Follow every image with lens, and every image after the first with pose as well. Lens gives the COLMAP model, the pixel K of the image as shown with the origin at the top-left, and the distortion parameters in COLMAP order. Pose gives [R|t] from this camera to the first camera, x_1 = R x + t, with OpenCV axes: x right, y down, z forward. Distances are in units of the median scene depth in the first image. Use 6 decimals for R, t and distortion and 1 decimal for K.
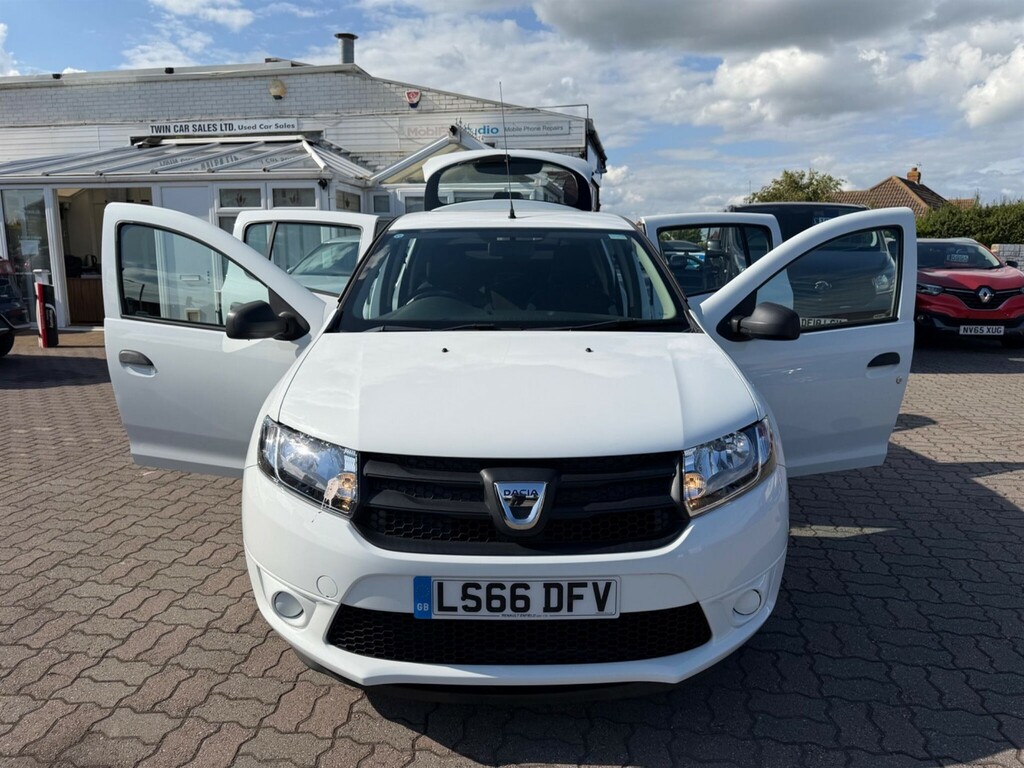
lens RADIAL K [[728.2, 0, 519.5], [0, 728.2, 376.0], [0, 0, 1]] dist [0.017458, -0.033580]
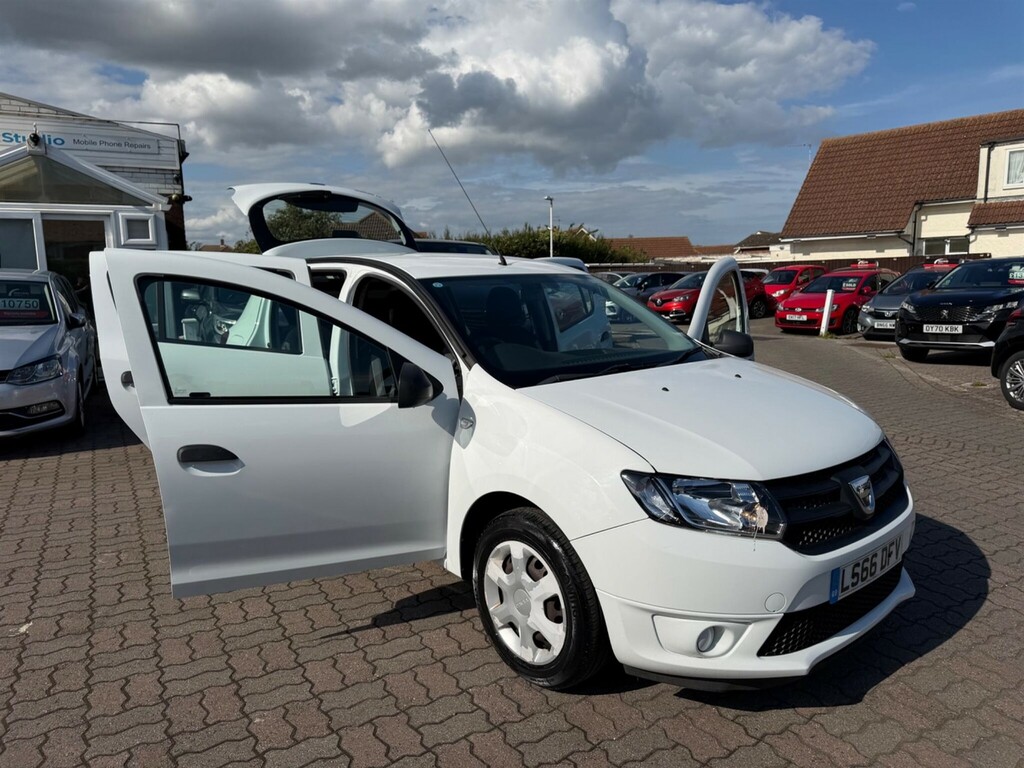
lens RADIAL K [[728.2, 0, 510.7], [0, 728.2, 380.3], [0, 0, 1]] dist [0.017458, -0.033580]
pose [[0.766692, -0.101194, 0.633989, -0.190085], [0.118530, 0.992835, 0.015131, -0.018719], [-0.630978, 0.063546, 0.773194, 0.052589]]
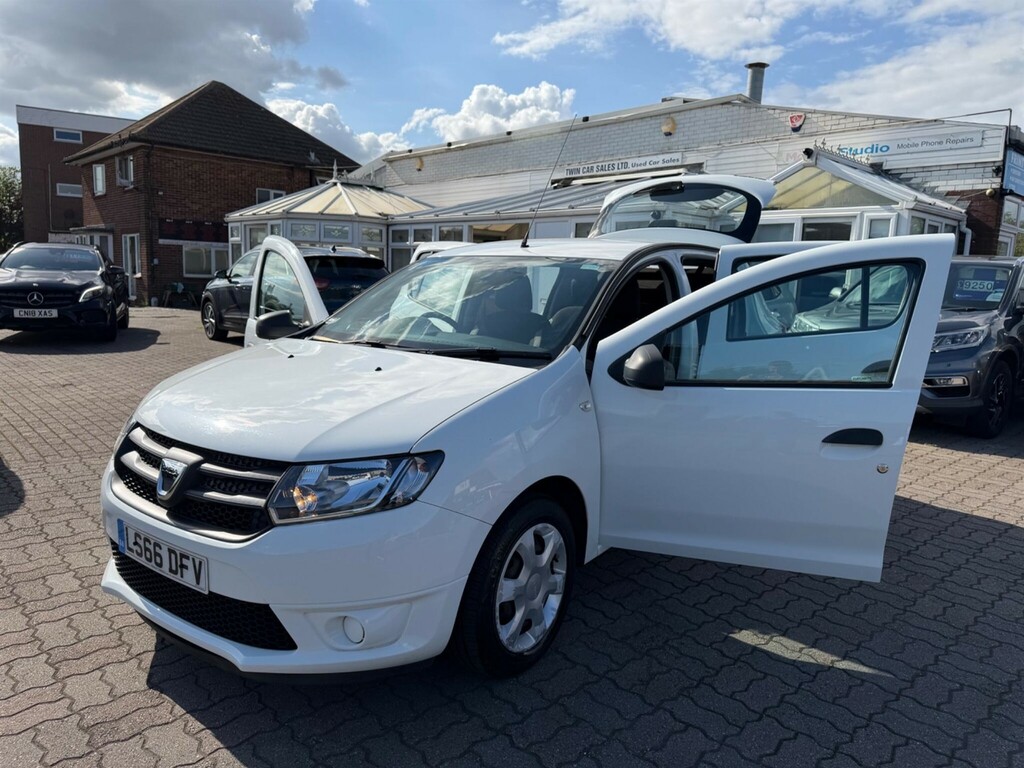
lens RADIAL K [[728.2, 0, 520.9], [0, 728.2, 386.6], [0, 0, 1]] dist [0.017458, -0.033580]
pose [[0.795806, 0.112668, -0.594977, 0.168937], [-0.128342, 0.991599, 0.016112, -0.010367], [0.591794, 0.063539, 0.803581, 0.051632]]
